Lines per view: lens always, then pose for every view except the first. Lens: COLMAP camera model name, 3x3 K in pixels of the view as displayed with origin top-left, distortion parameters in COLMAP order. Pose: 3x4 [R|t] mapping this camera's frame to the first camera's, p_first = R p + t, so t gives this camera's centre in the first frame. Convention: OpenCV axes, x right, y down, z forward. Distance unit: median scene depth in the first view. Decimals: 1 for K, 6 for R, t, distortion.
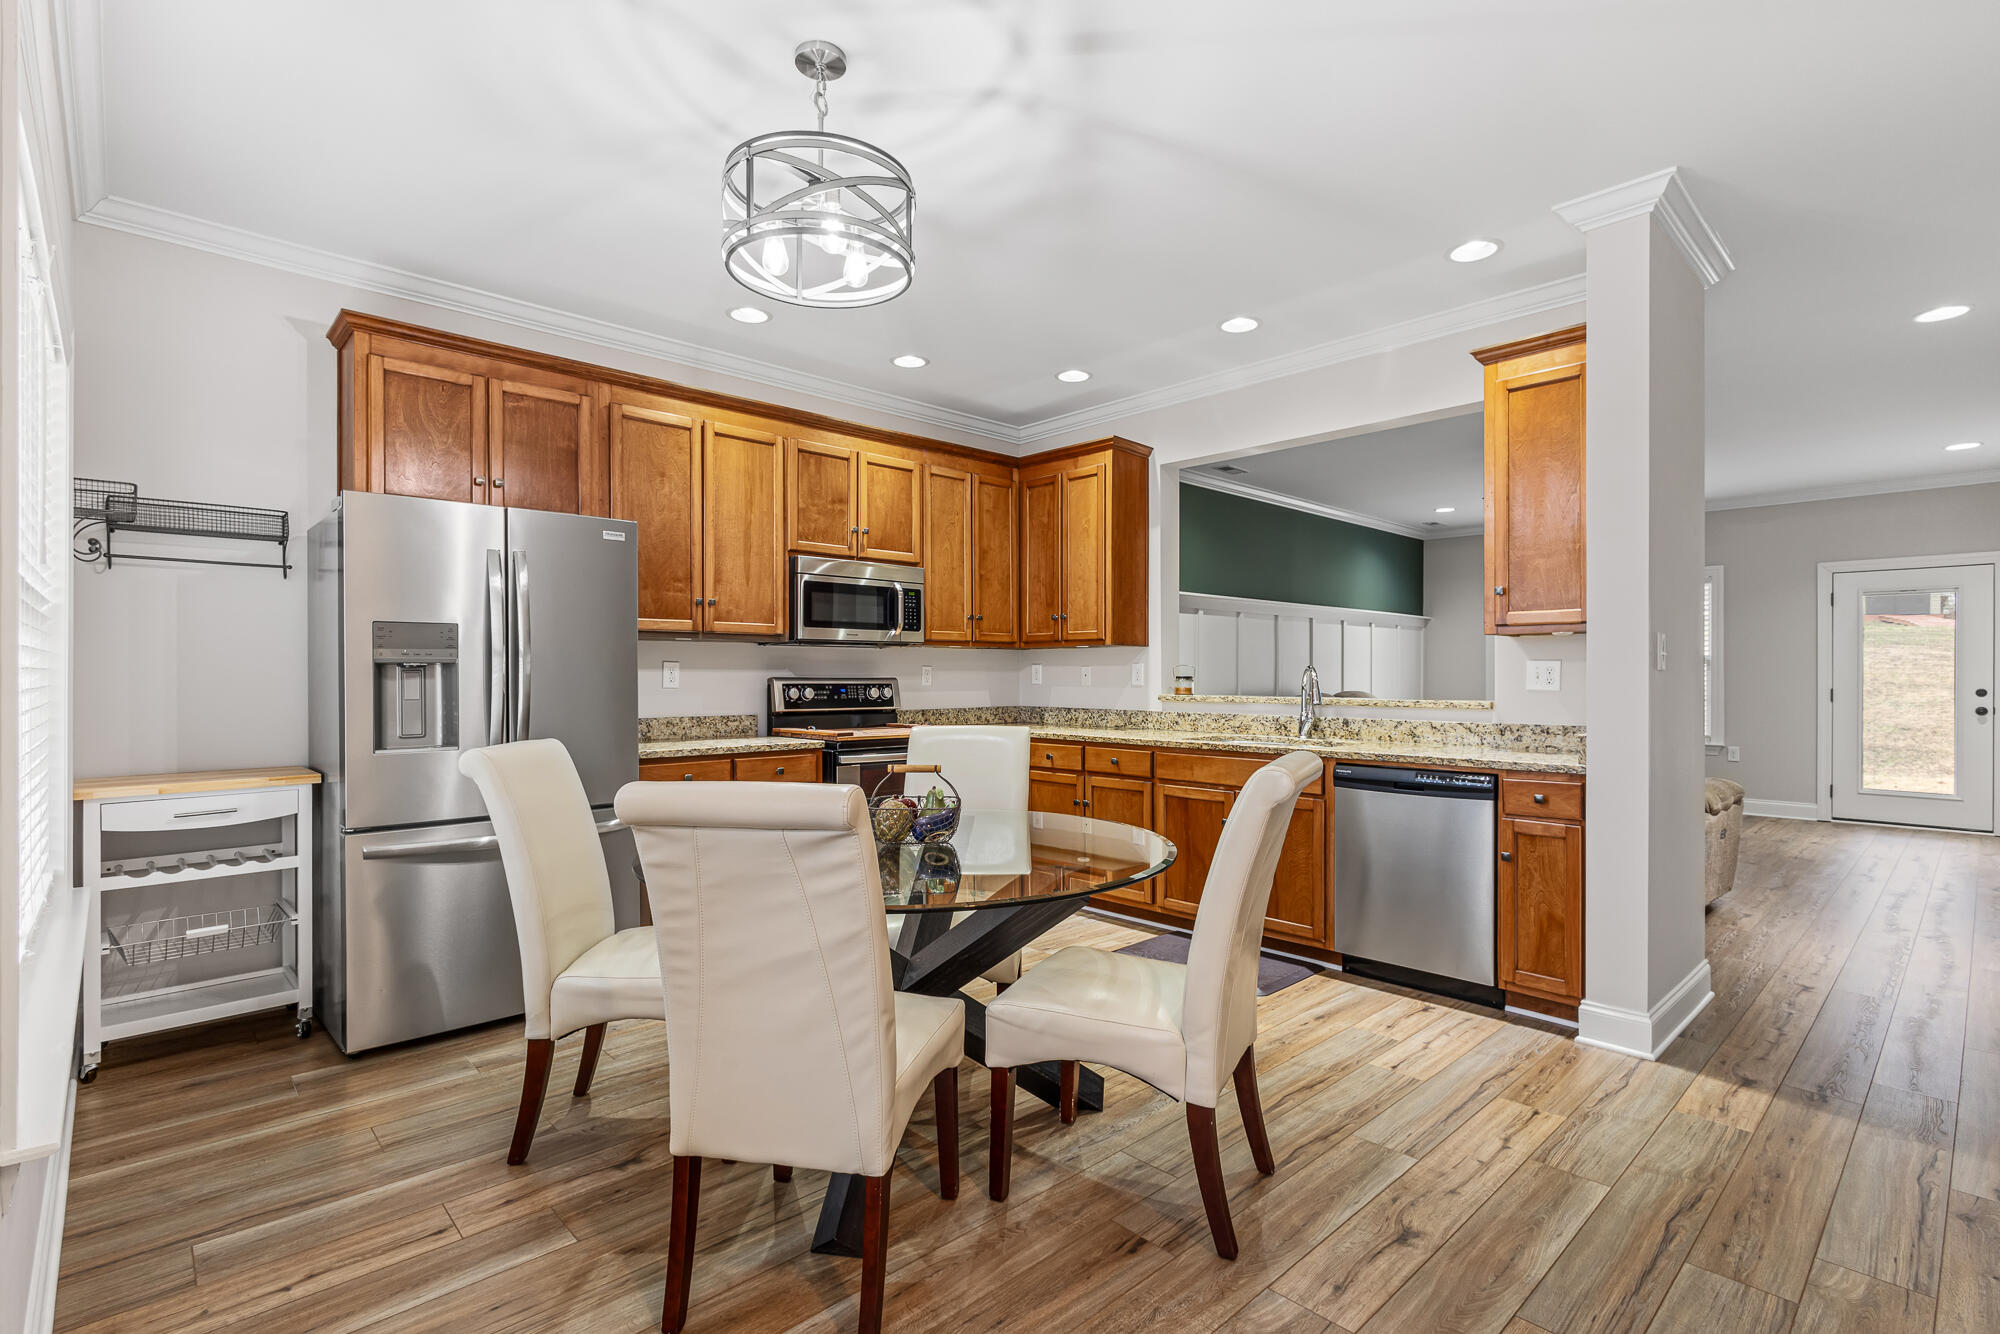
lens RADIAL K [[983.7, 0, 977.5], [0, 983.7, 680.4], [0, 0, 1]] dist [-0.014778, 0.014134]
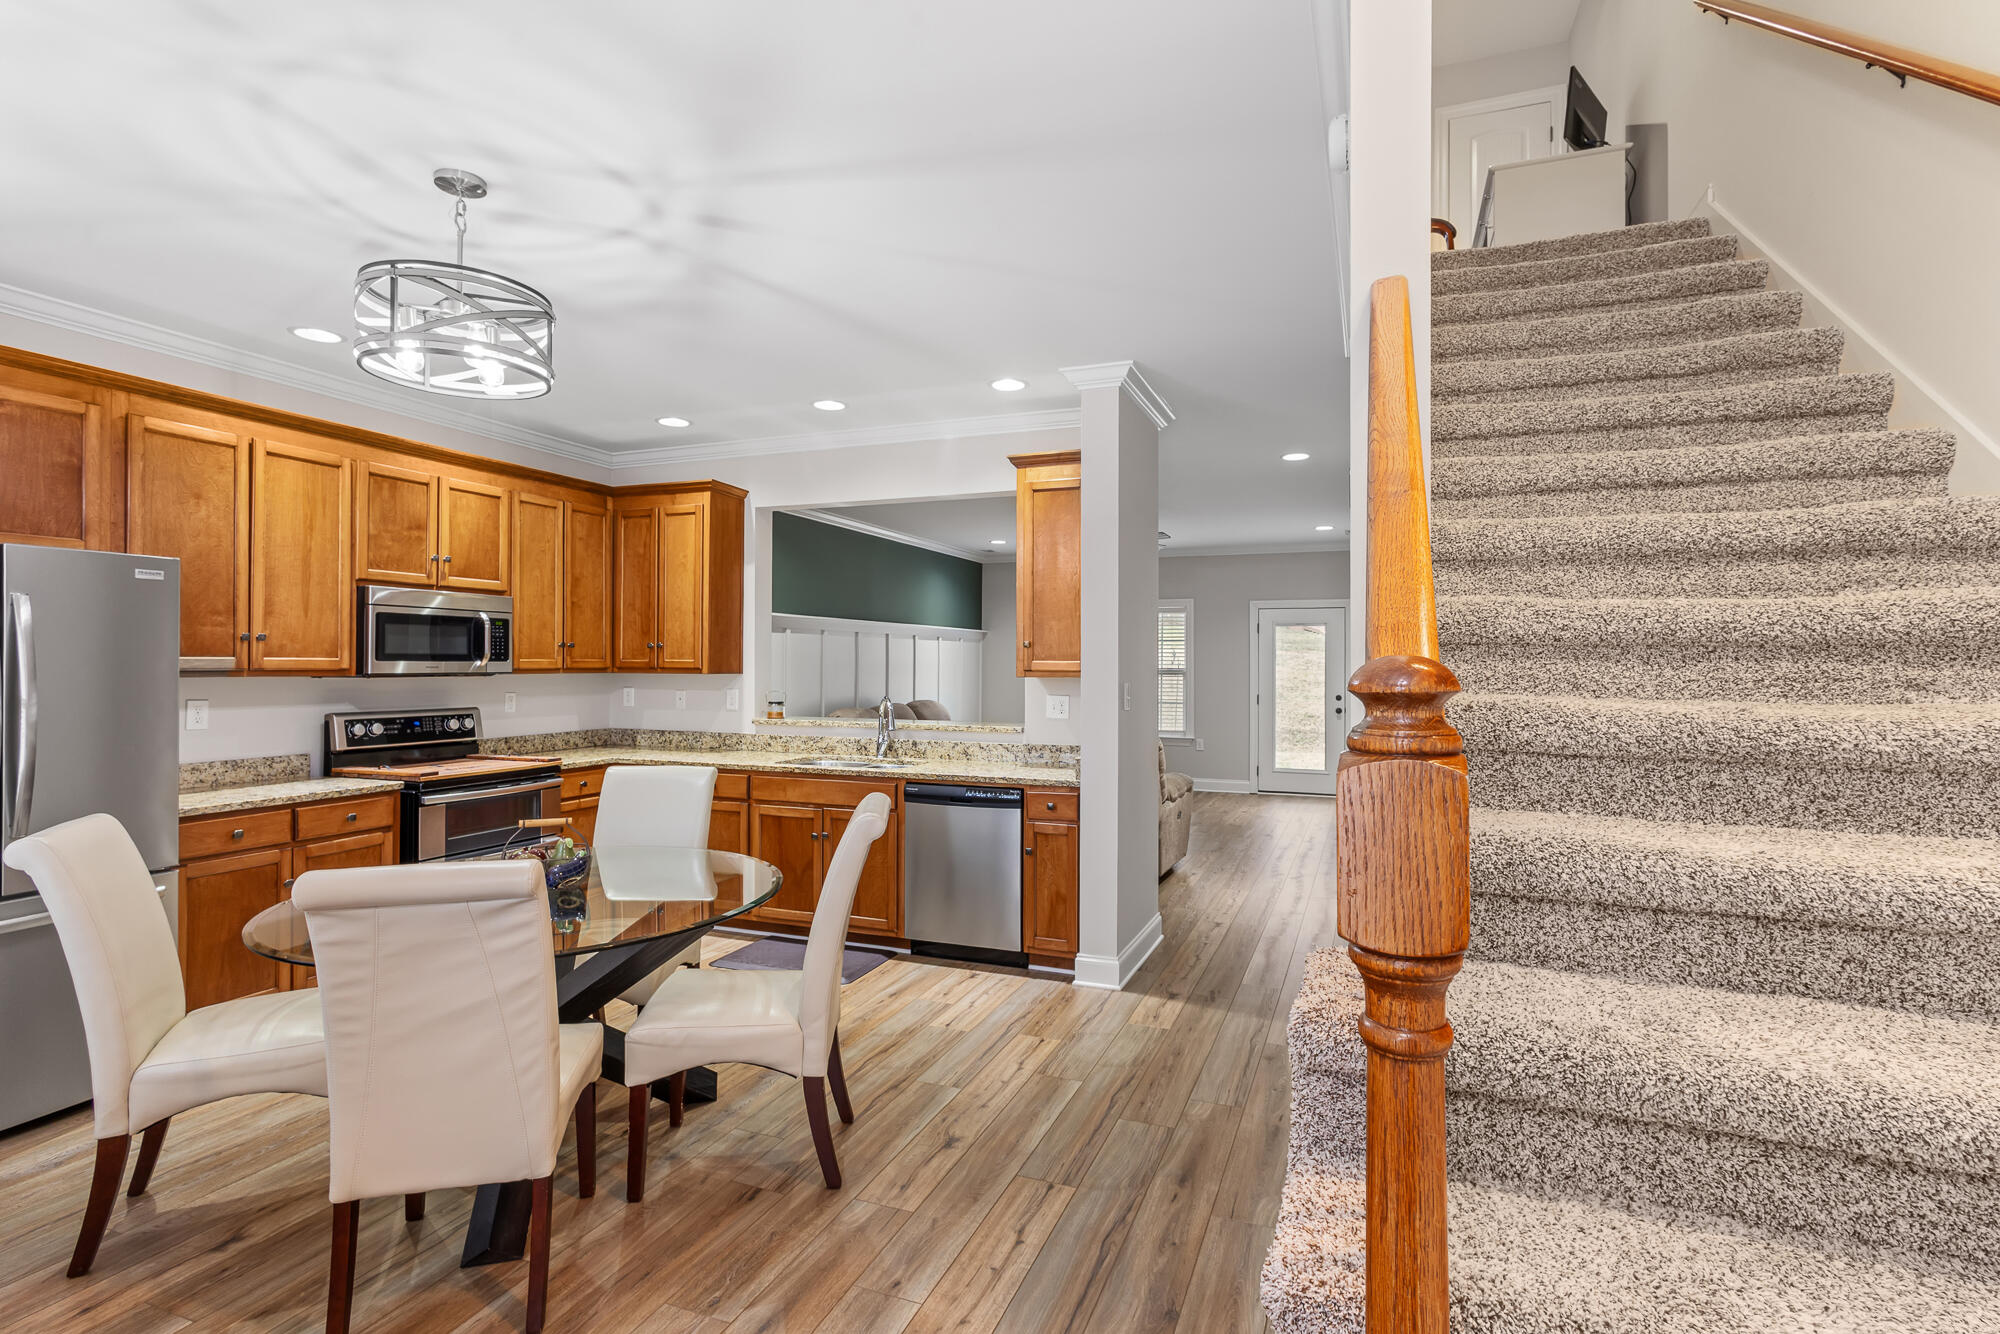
lens RADIAL K [[1014.0, 0, 1036.3], [0, 1014.0, 651.1], [0, 0, 1]] dist [-0.001573, 0.002604]
pose [[0.890250, 0.007719, 0.455407, -0.054488], [-0.002309, 0.999920, -0.012435, -0.053496], [-0.455466, 0.010019, 0.890197, -0.162525]]
